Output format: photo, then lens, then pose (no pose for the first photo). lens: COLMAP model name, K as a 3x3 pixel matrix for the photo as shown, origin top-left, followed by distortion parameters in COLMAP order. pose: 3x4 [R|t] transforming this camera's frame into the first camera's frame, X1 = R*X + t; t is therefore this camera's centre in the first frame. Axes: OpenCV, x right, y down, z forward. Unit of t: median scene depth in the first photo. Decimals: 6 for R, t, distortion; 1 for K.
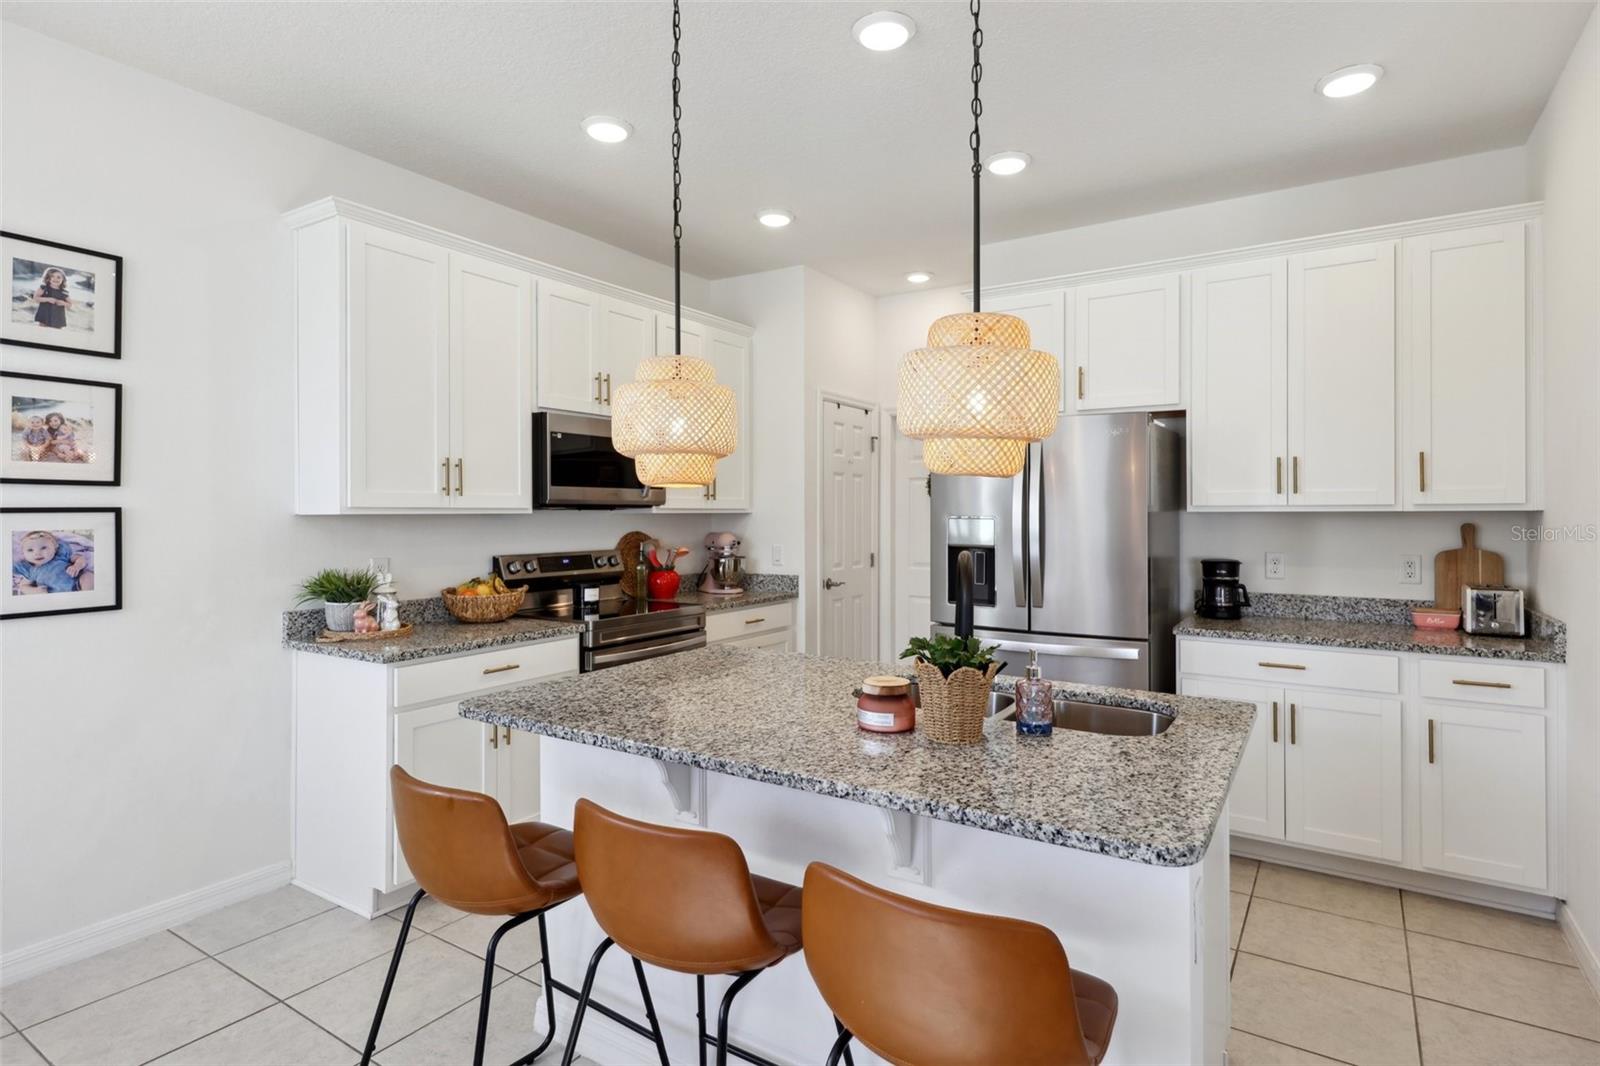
lens RADIAL K [[831.3, 0, 801.8], [0, 831.3, 507.2], [0, 0, 1]] dist [0.017430, -0.006051]
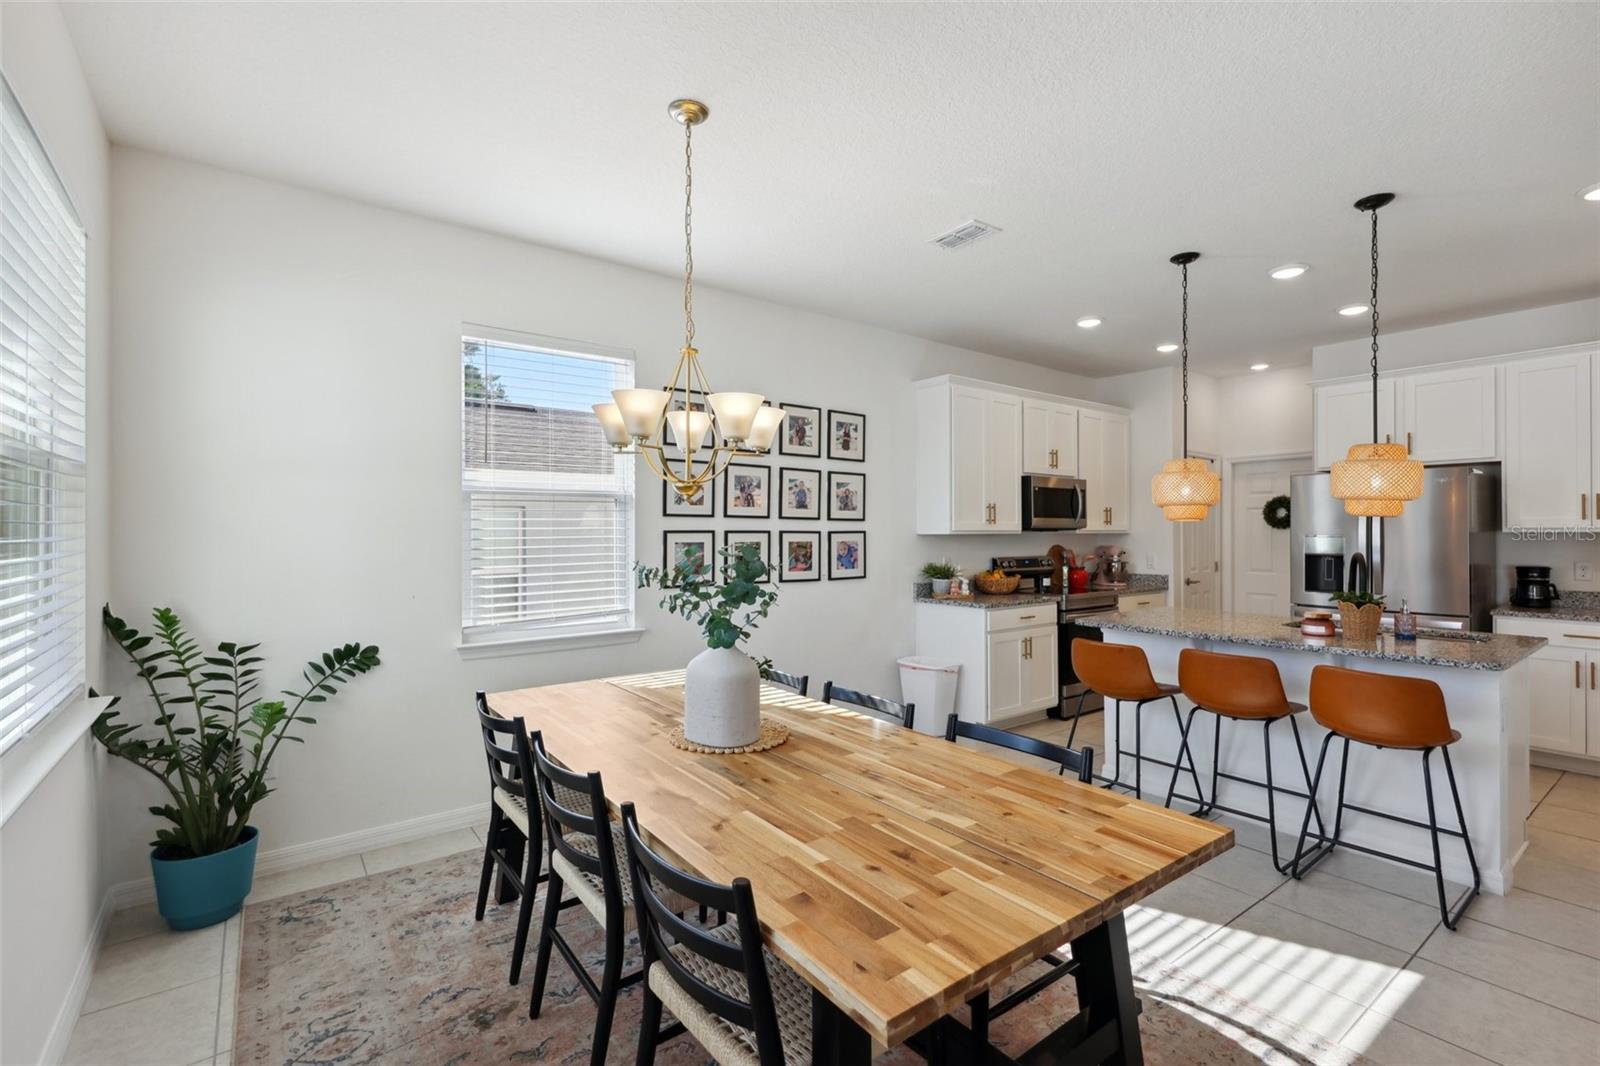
lens RADIAL K [[712.1, 0, 797.7], [0, 712.1, 529.6], [0, 0, 1]] dist [0.015978, -0.005744]
pose [[0.940495, -0.002436, -0.339799, -0.273959], [0.003051, 0.999995, 0.001276, -0.004471], [0.339794, -0.002237, 0.940497, -0.611229]]
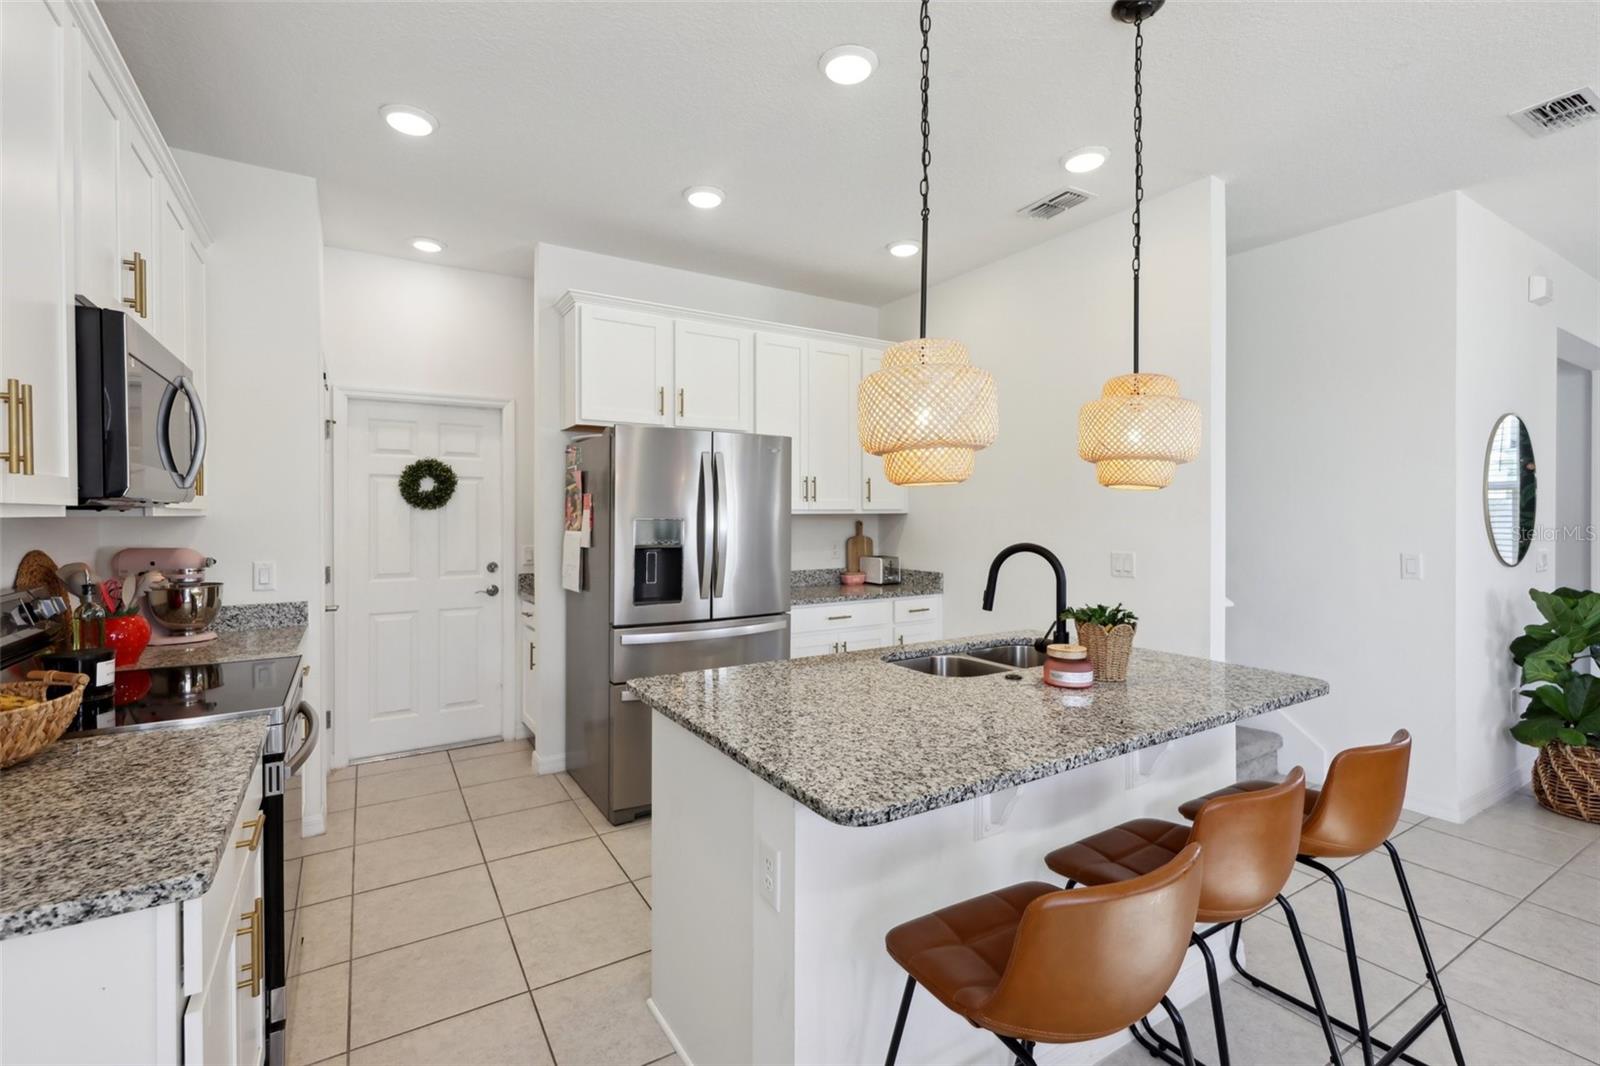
lens RADIAL K [[712.1, 0, 799.0], [0, 712.1, 517.2], [0, 0, 1]] dist [0.015978, -0.005744]
pose [[0.431791, -0.004009, 0.901965, -0.549163], [-0.002568, 0.999981, 0.005674, 0.004102], [-0.901970, -0.004766, 0.431772, 0.475782]]
